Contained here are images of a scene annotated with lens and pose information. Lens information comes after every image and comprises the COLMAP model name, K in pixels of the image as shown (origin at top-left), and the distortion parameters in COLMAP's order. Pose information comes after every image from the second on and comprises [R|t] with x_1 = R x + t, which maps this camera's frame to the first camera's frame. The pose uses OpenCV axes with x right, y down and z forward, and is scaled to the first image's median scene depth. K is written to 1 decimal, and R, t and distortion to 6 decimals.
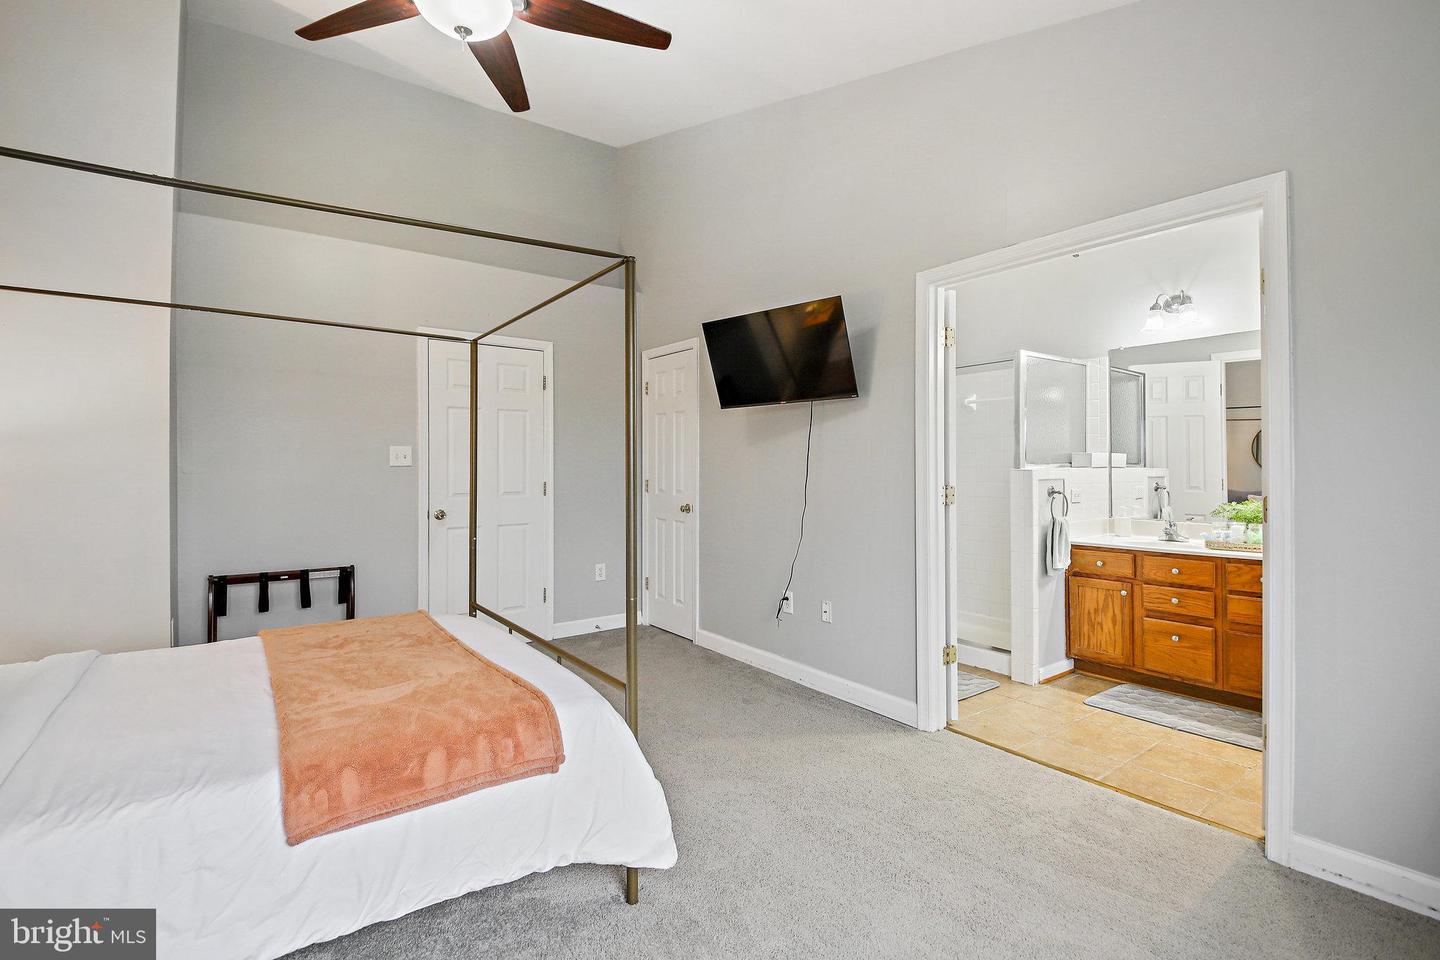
lens RADIAL K [[663.0, 0, 721.9], [0, 663.0, 483.8], [0, 0, 1]] dist [0.046643, -0.044616]
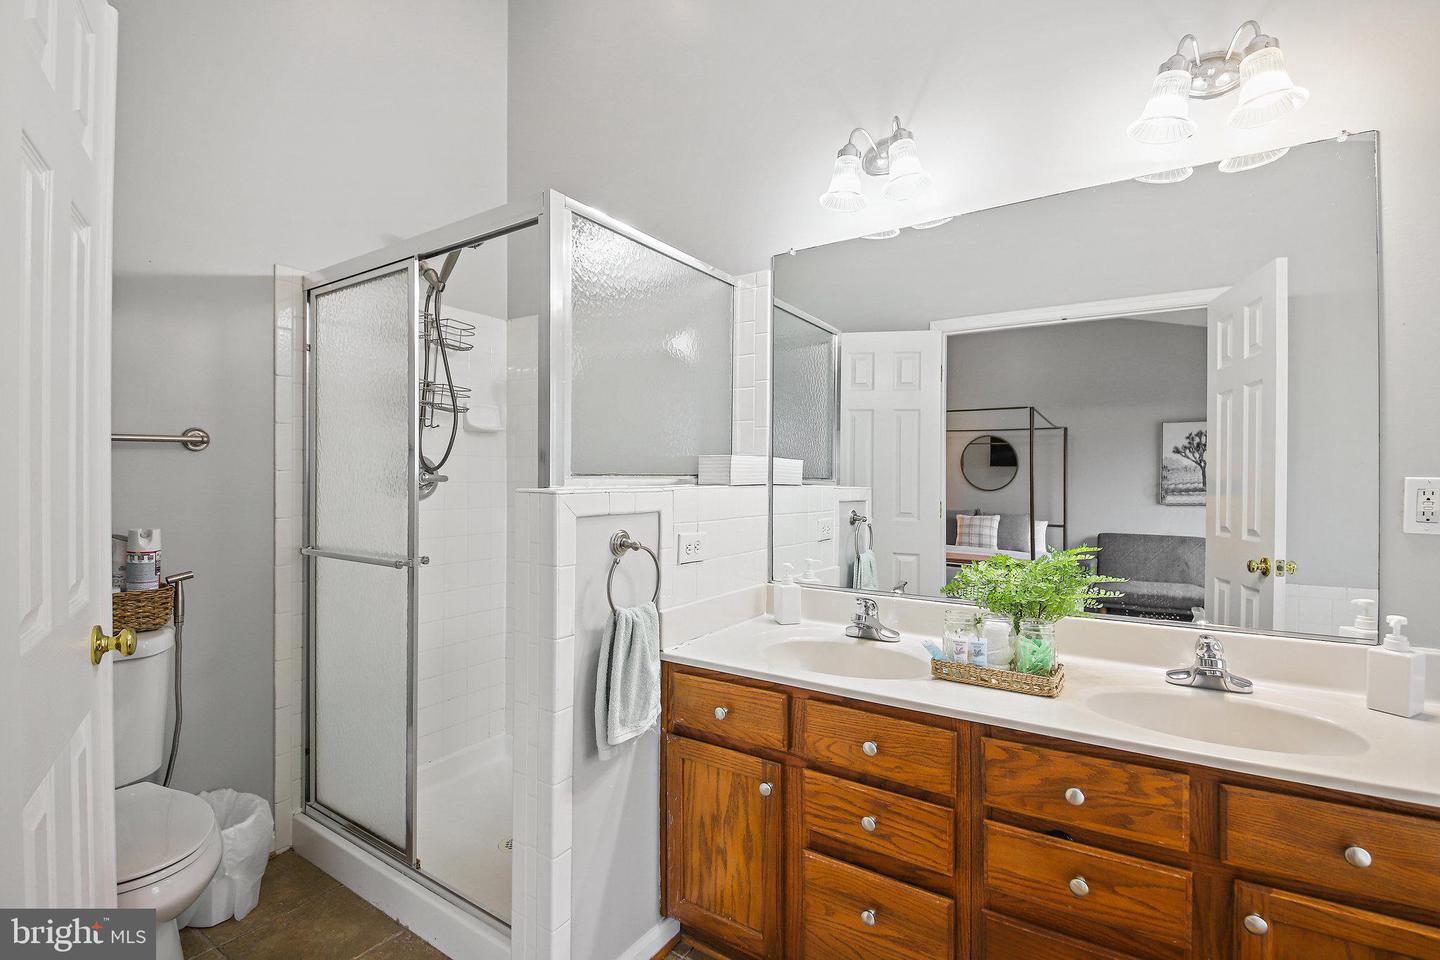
lens RADIAL K [[651.6, 0, 723.5], [0, 651.6, 490.4], [0, 0, 1]] dist [0.023401, -0.030138]
pose [[0.940391, 0.010459, 0.339934, 0.576771], [-0.008644, 0.999939, -0.006854, -0.024657], [-0.339985, 0.003507, 0.940424, 0.831987]]
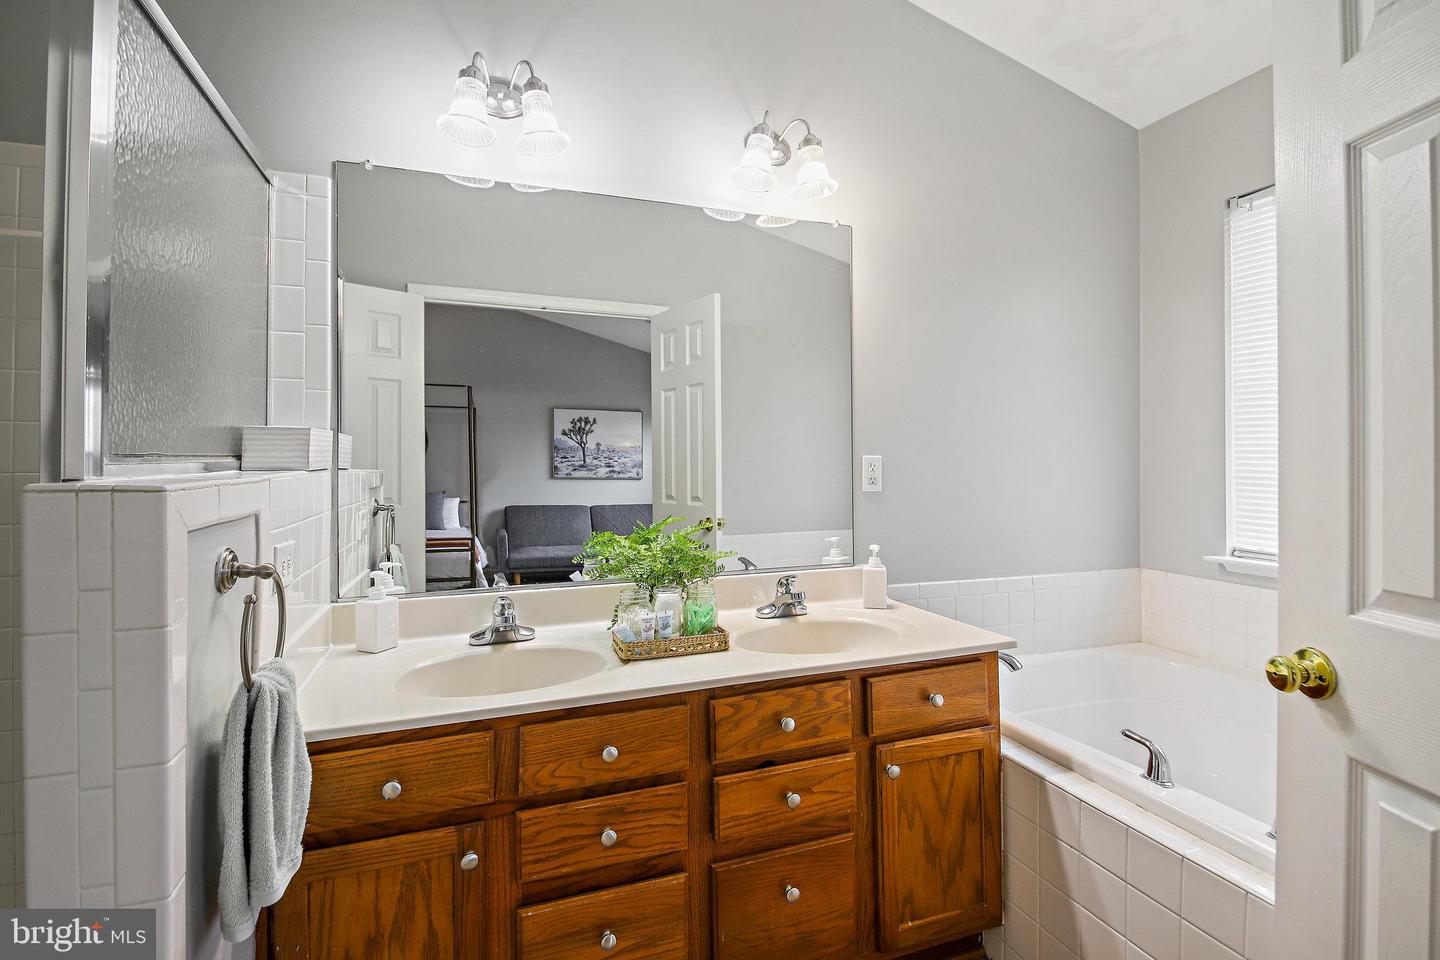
lens RADIAL K [[667.2, 0, 721.2], [0, 667.2, 461.4], [0, 0, 1]] dist [0.044533, -0.045682]
pose [[0.290603, 0.006546, 0.956821, 0.428837], [0.020585, 0.999702, -0.013091, -0.028789], [-0.956622, 0.023501, 0.290382, 1.041955]]
